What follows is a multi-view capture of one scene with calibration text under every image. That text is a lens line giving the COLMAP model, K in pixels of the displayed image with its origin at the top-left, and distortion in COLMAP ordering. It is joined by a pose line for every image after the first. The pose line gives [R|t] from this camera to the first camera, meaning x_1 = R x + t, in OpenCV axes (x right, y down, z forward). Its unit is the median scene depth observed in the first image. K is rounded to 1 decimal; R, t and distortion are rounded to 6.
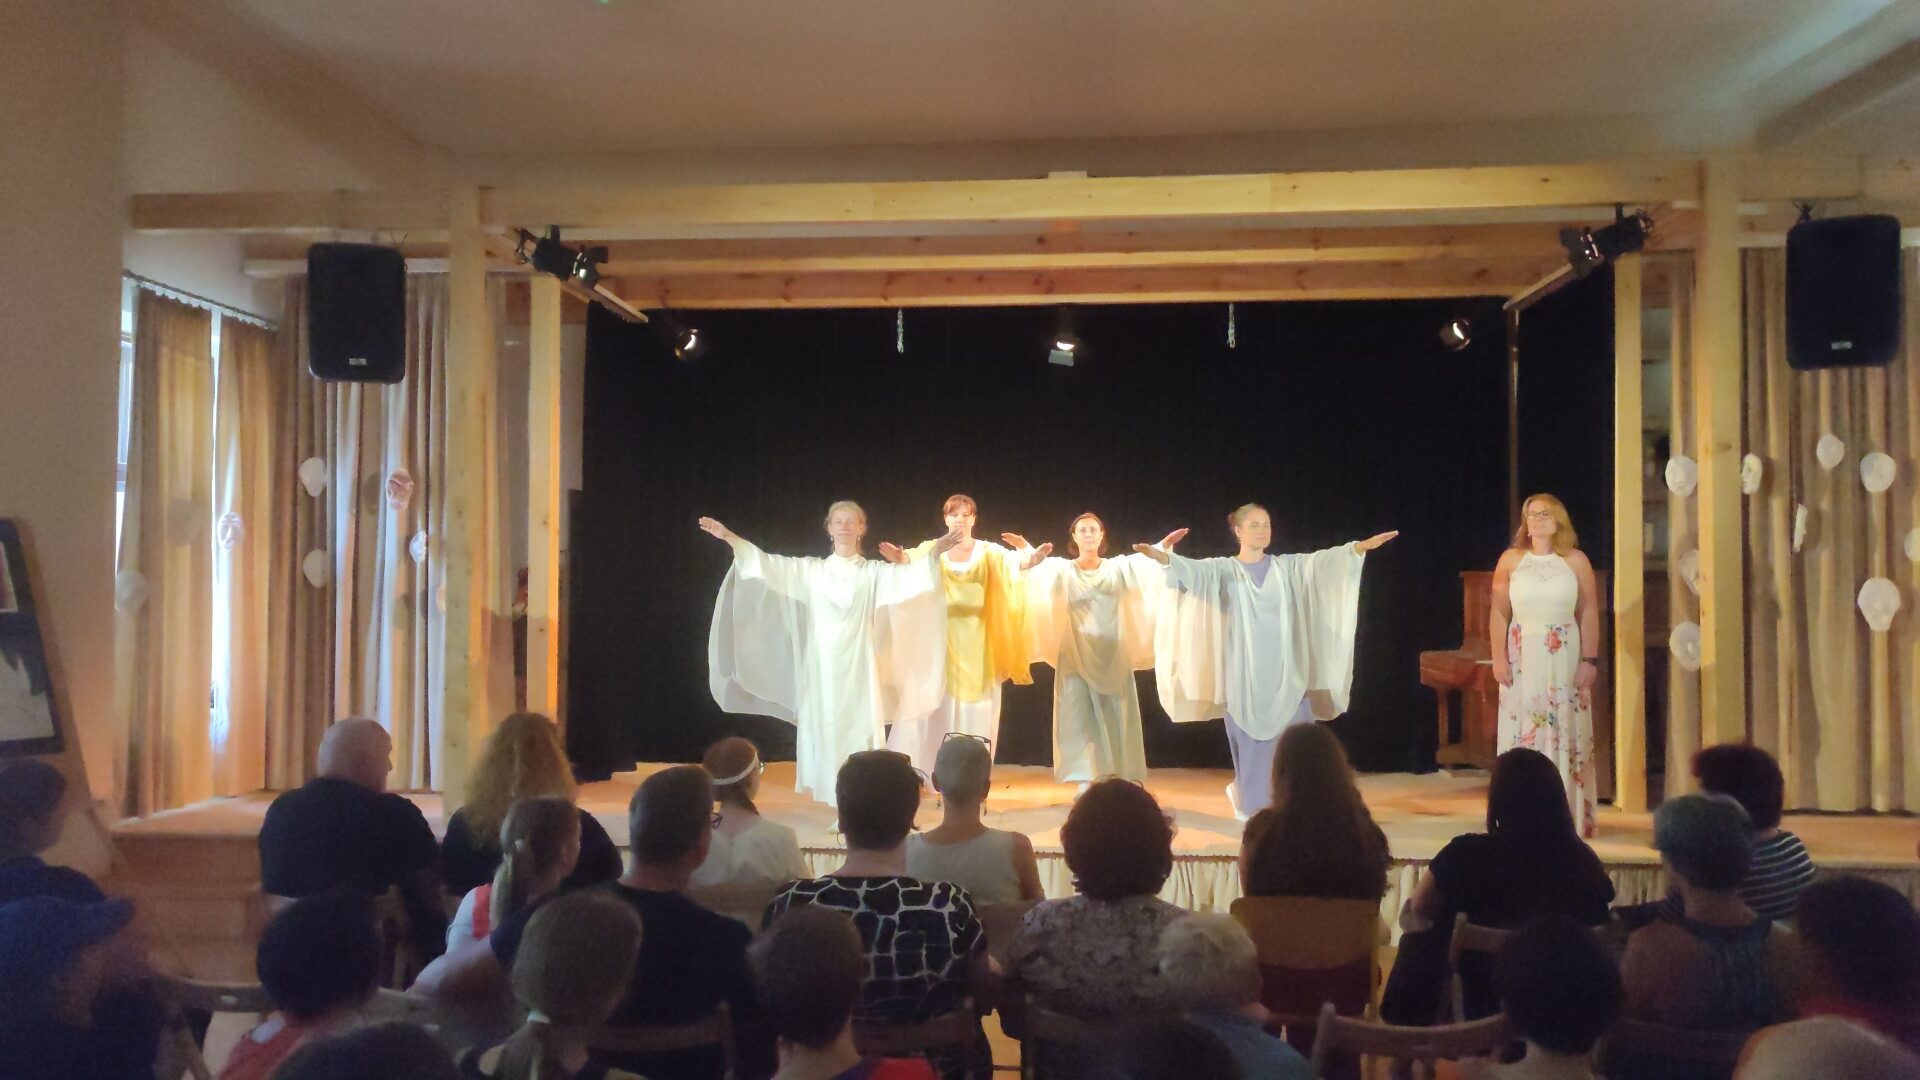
lens RADIAL K [[1481.0, 0, 965.9], [0, 1481.0, 548.6], [0, 0, 1]] dist [0.038866, -0.022227]
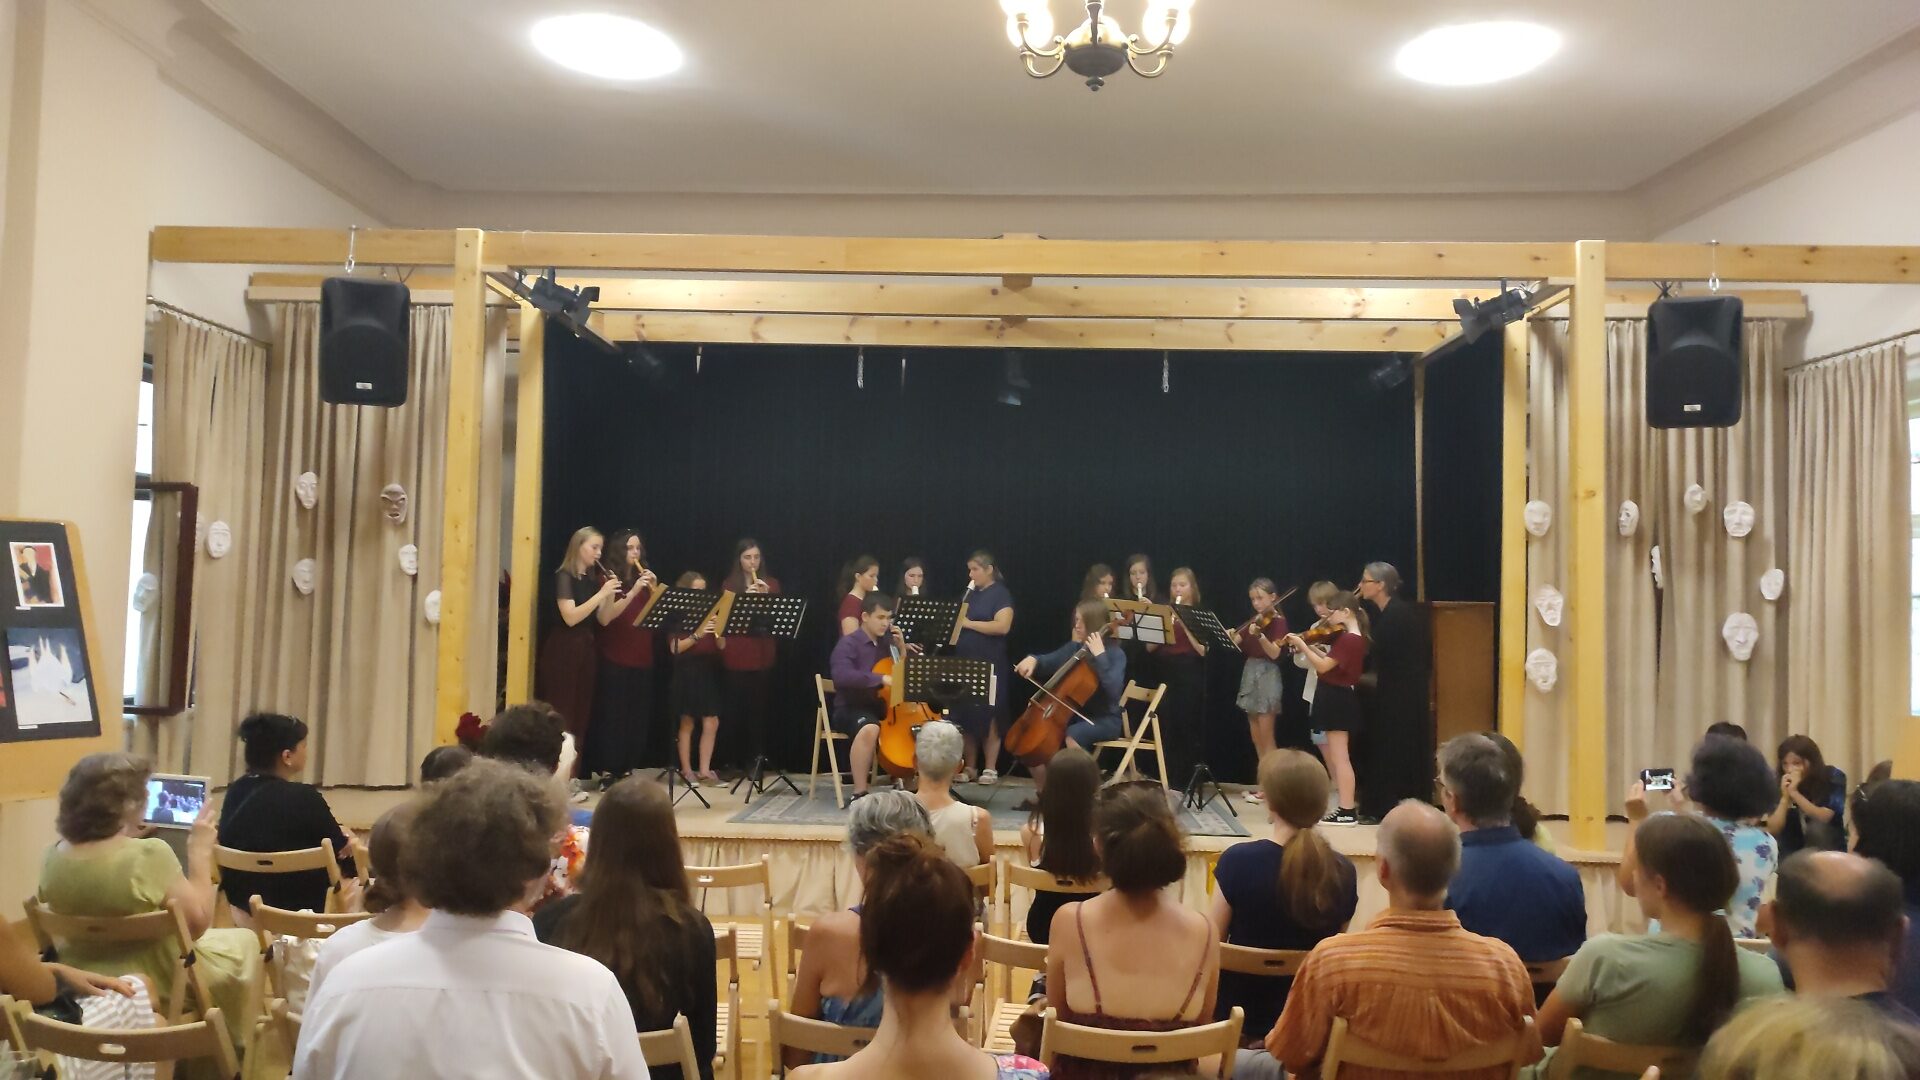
lens RADIAL K [[1481.0, 0, 972.5], [0, 1481.0, 540.4], [0, 0, 1]] dist [0.038866, -0.022227]
pose [[0.998820, 0.022687, 0.042942, -0.008831], [-0.021614, 0.999446, -0.025298, 0.005035], [-0.043492, 0.024340, 0.998757, -0.100005]]
